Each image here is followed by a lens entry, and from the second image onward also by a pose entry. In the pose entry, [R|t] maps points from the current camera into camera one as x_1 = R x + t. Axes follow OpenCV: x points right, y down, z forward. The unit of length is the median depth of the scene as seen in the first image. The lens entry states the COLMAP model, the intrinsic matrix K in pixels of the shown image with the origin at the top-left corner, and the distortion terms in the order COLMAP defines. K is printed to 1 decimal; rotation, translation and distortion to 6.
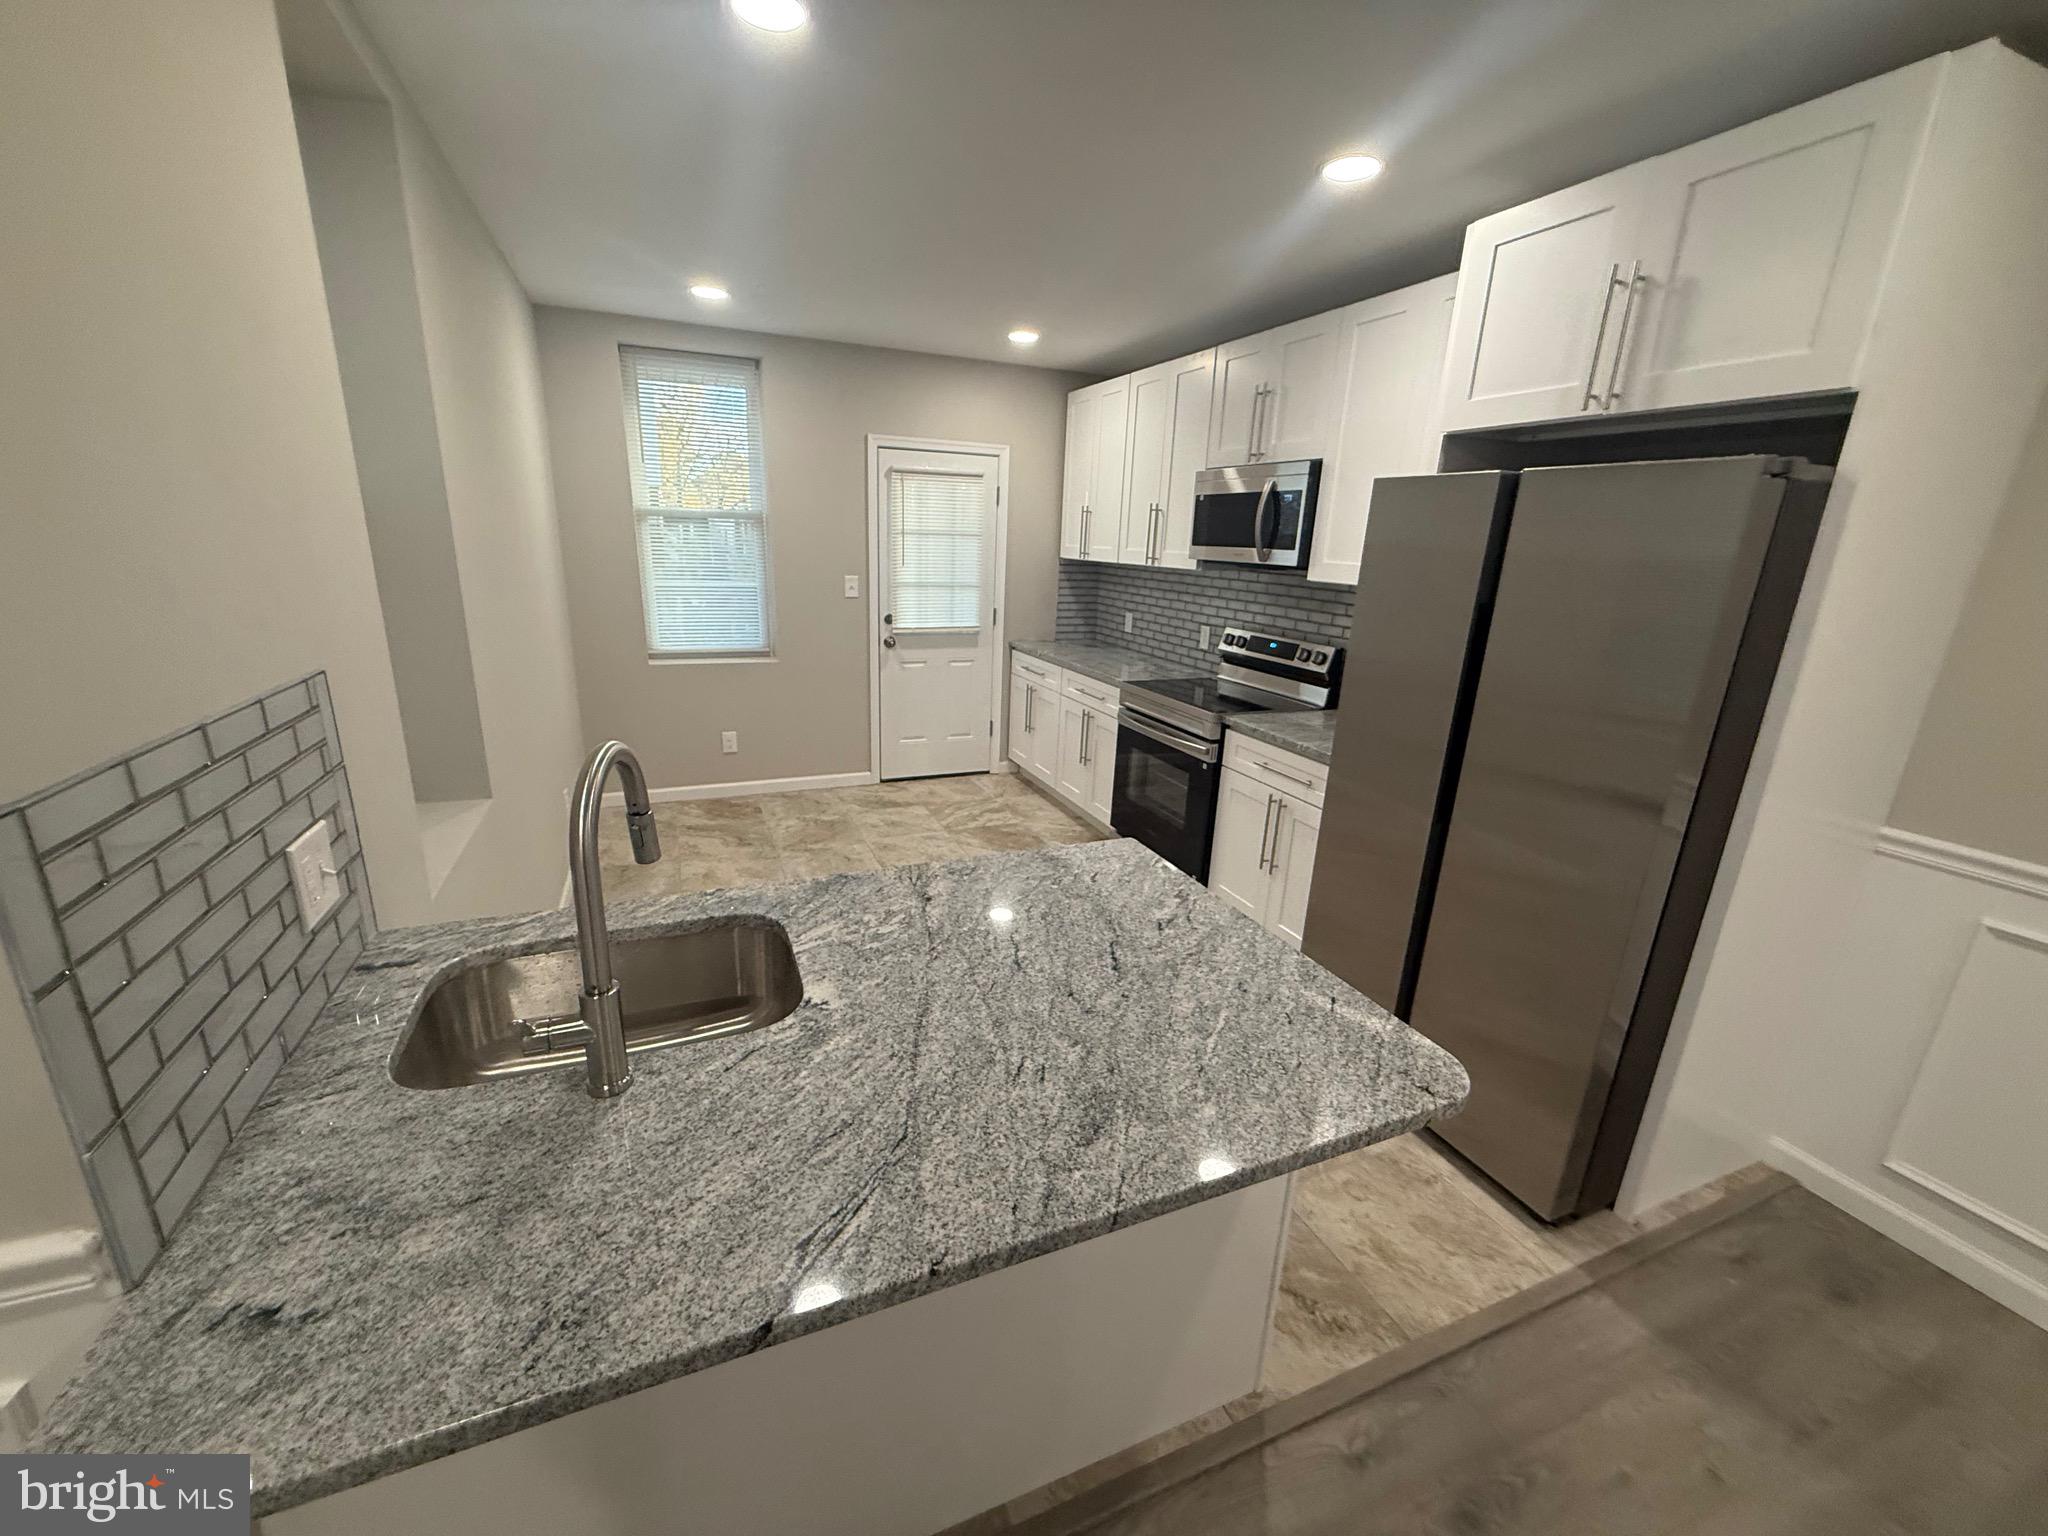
lens RADIAL K [[818.8, 0, 1012.4], [0, 818.8, 759.3], [0, 0, 1]] dist [-0.002873, 0.000089]
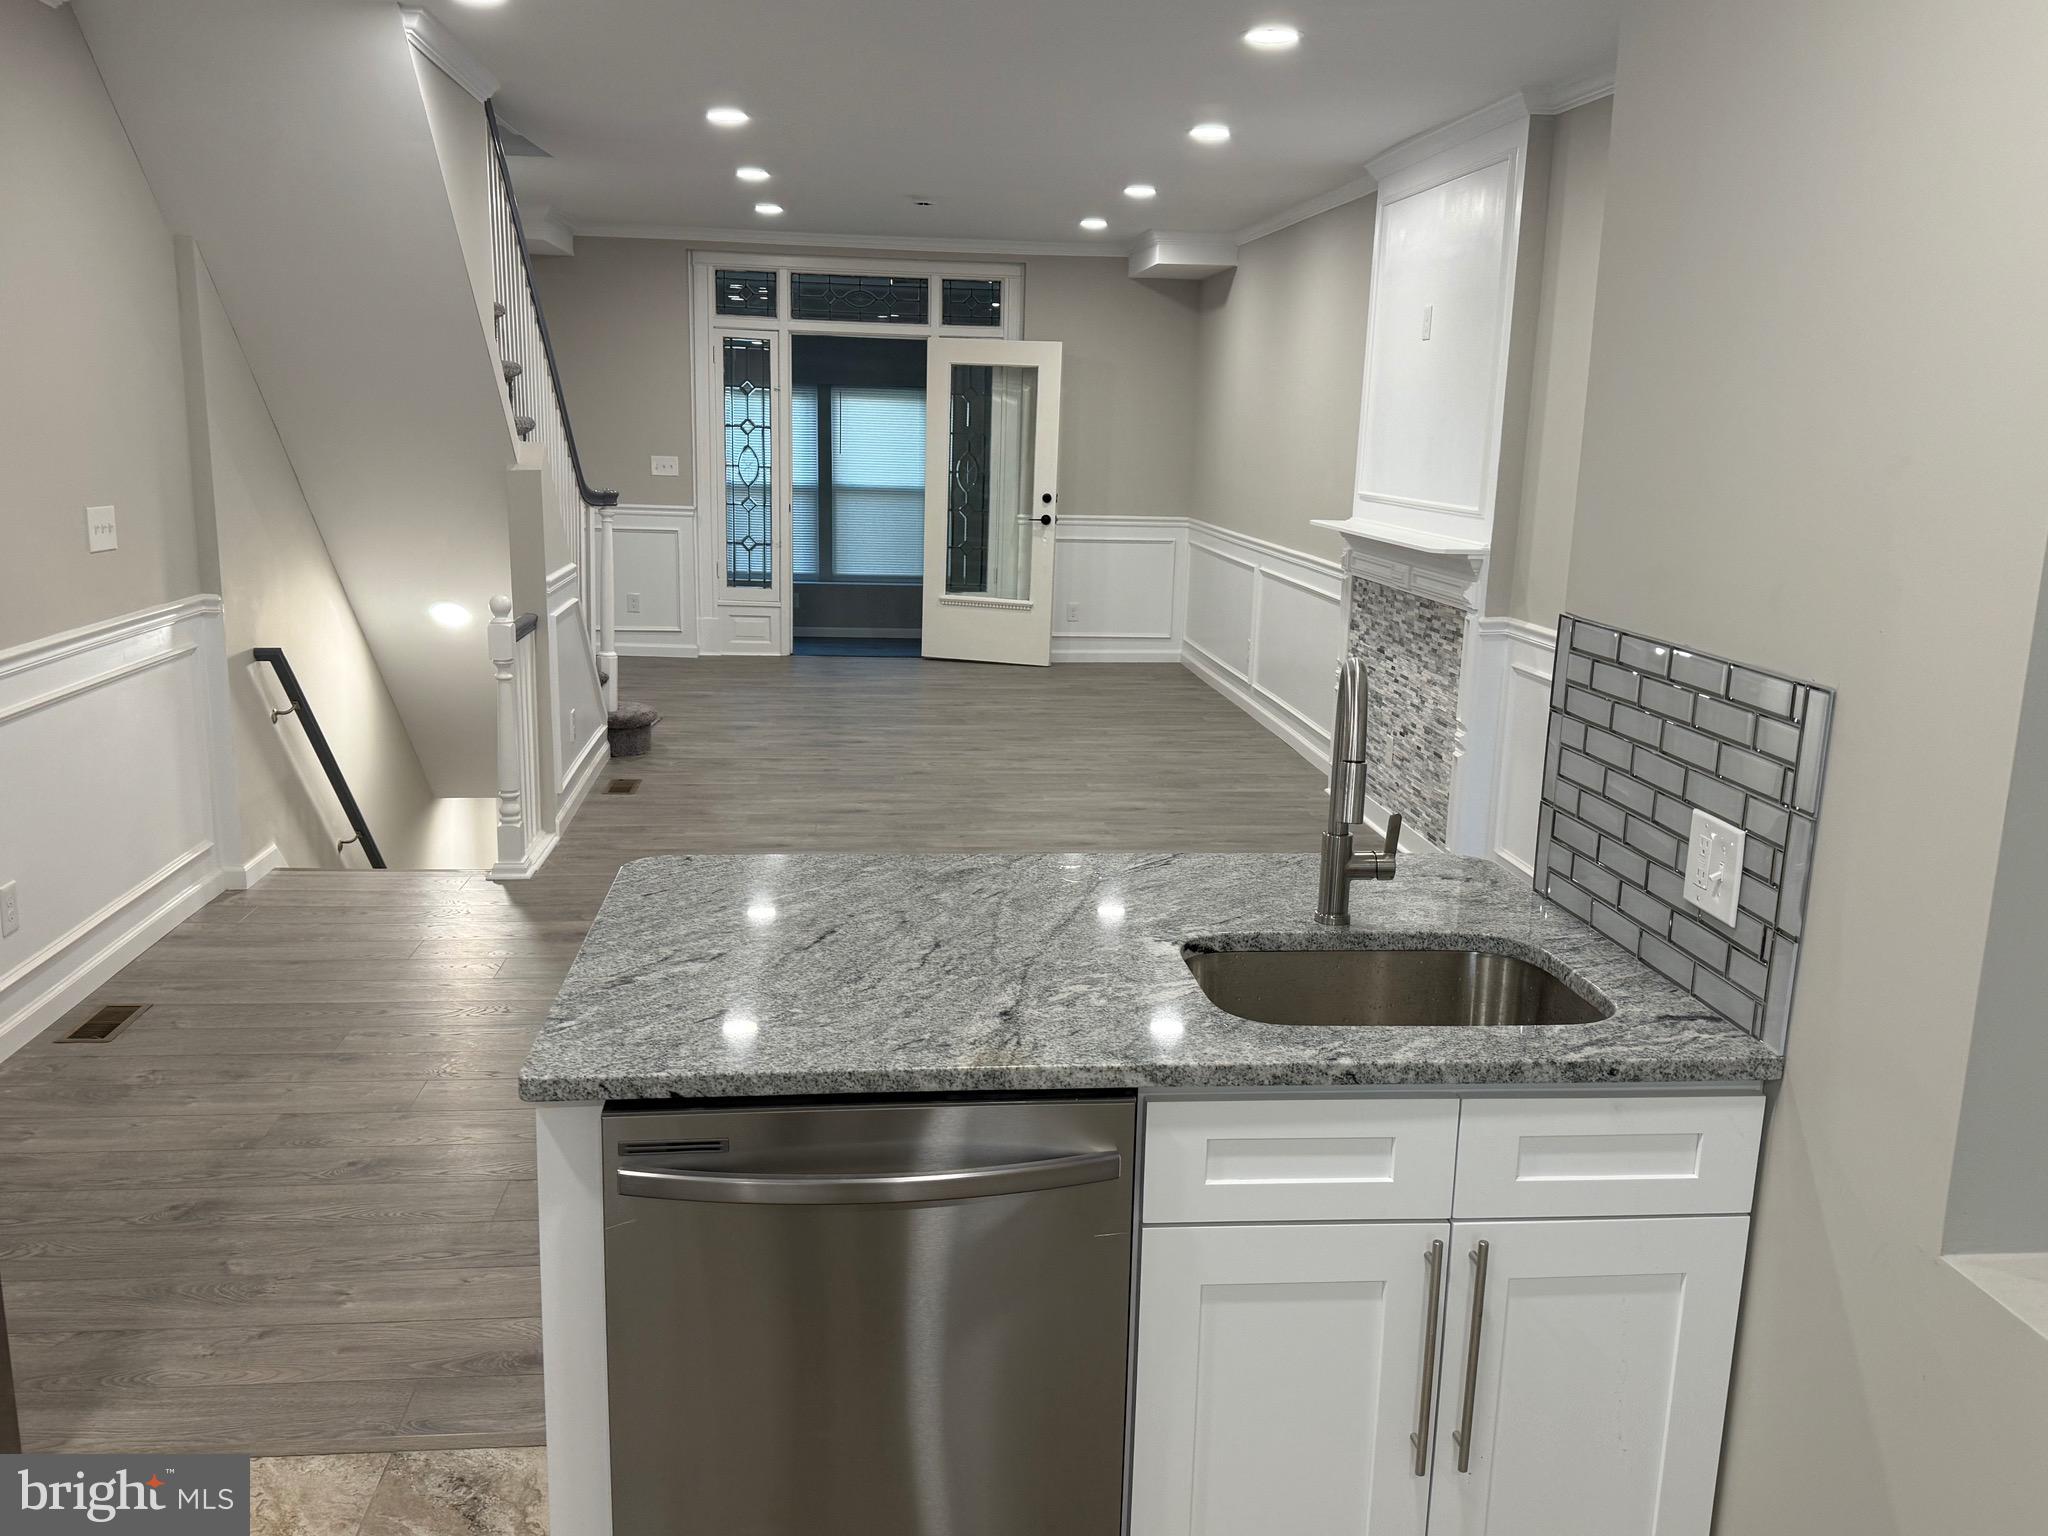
lens RADIAL K [[1675.5, 0, 1022.3], [0, 1675.5, 772.4], [0, 0, 1]] dist [0.101589, 0.001305]
pose [[-0.957222, -0.119323, 0.263604, -0.471096], [0.016788, 0.886576, 0.462278, -0.651711], [-0.288866, 0.446928, -0.846647, 2.160745]]
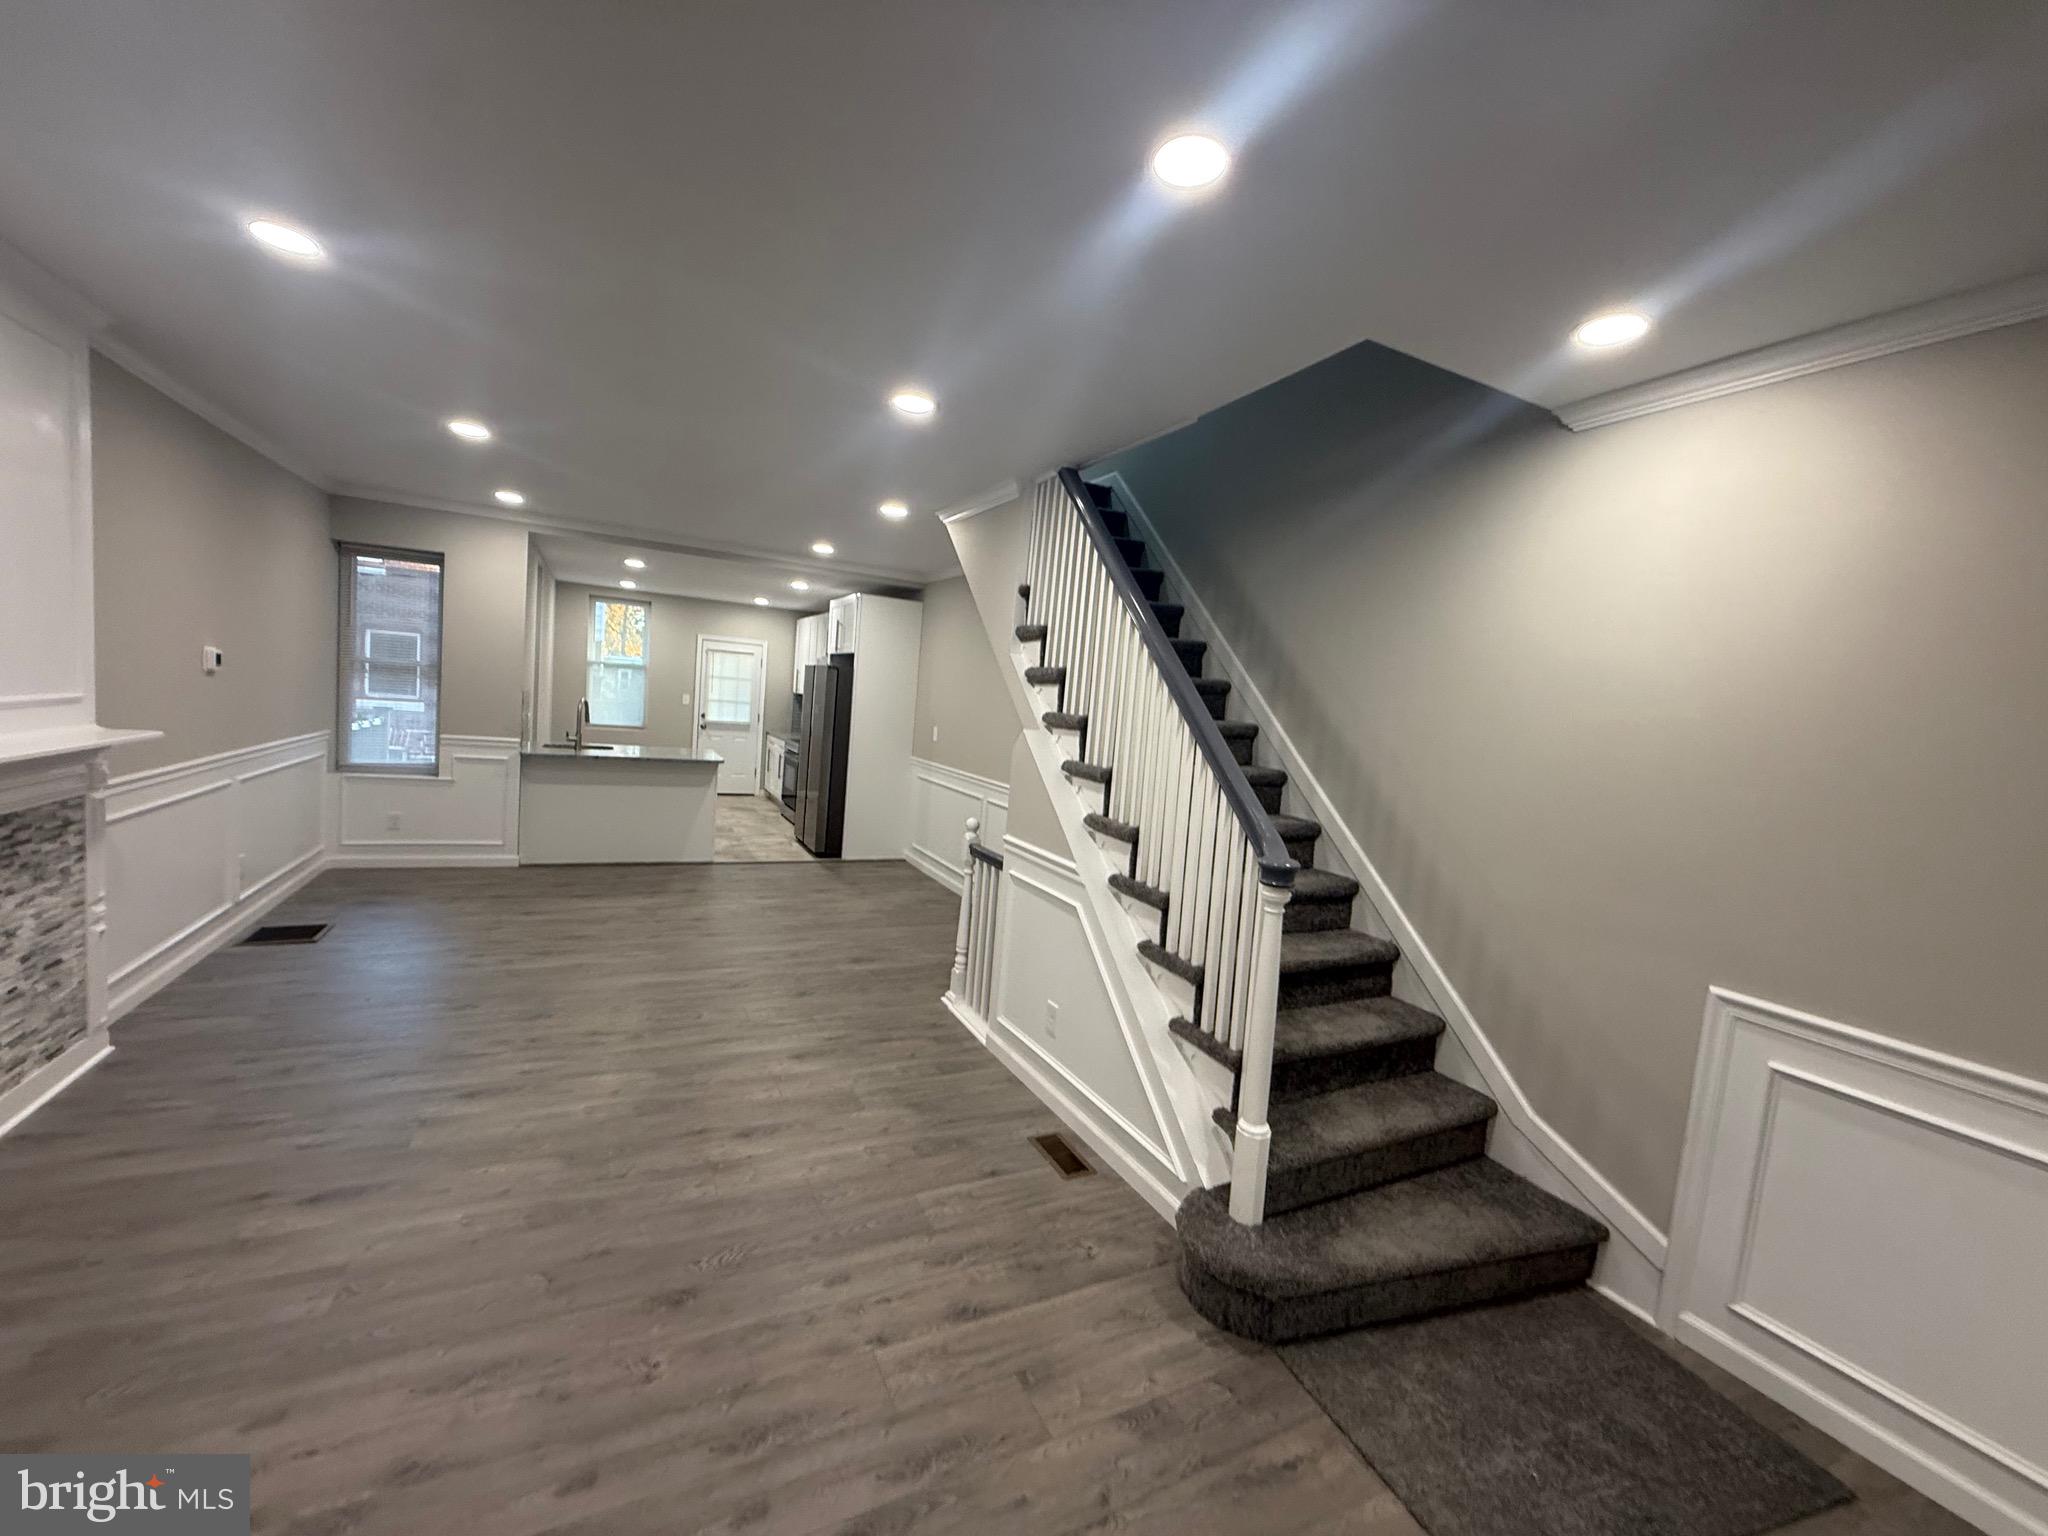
lens RADIAL K [[818.8, 0, 1020.7], [0, 818.8, 777.9], [0, 0, 1]] dist [-0.002873, 0.000089]
pose [[0.996226, 0.040066, 0.076997, 1.567306], [-0.026291, 0.984705, -0.172235, 1.018451], [-0.082720, 0.169561, 0.982042, -3.469800]]
